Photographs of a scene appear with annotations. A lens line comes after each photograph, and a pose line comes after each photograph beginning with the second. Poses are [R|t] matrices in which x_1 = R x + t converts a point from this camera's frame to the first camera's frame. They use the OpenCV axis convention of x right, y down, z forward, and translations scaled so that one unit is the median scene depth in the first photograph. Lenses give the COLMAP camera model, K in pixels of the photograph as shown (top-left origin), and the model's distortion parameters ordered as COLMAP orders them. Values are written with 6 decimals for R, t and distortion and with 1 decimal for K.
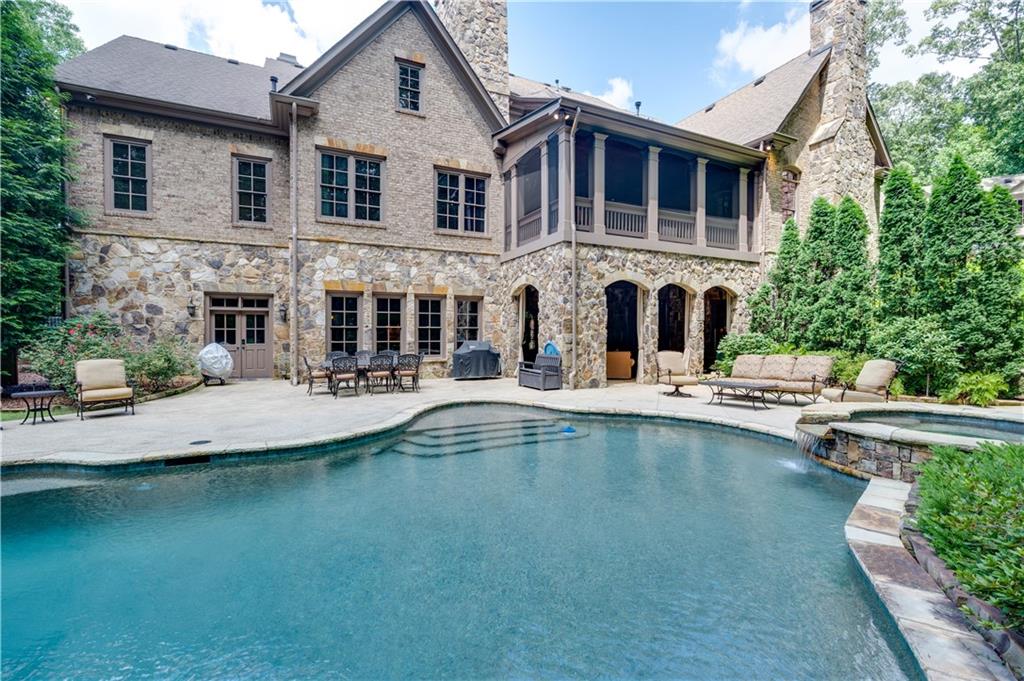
lens RADIAL K [[451.1, 0, 511.3], [0, 451.1, 340.2], [0, 0, 1]] dist [-0.001874, -0.000044]
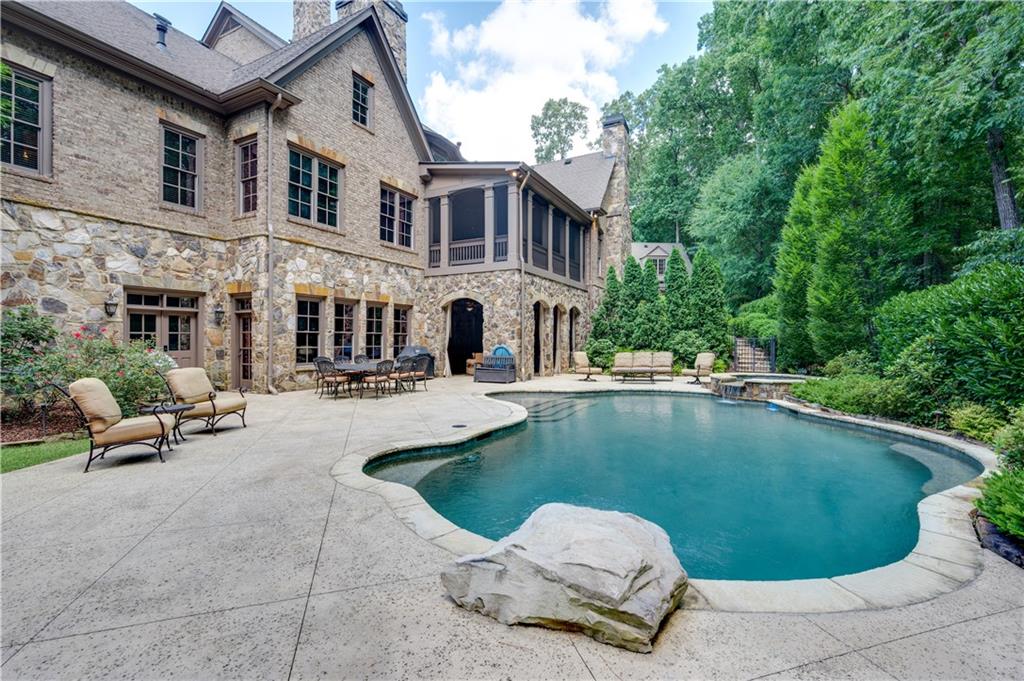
lens RADIAL K [[451.1, 0, 515.9], [0, 451.1, 339.6], [0, 0, 1]] dist [-0.001874, -0.000044]
pose [[0.798273, 0.001125, 0.602295, -0.600475], [0.006828, 0.999917, -0.010917, 0.000600], [-0.602258, 0.012827, 0.798199, -0.040883]]
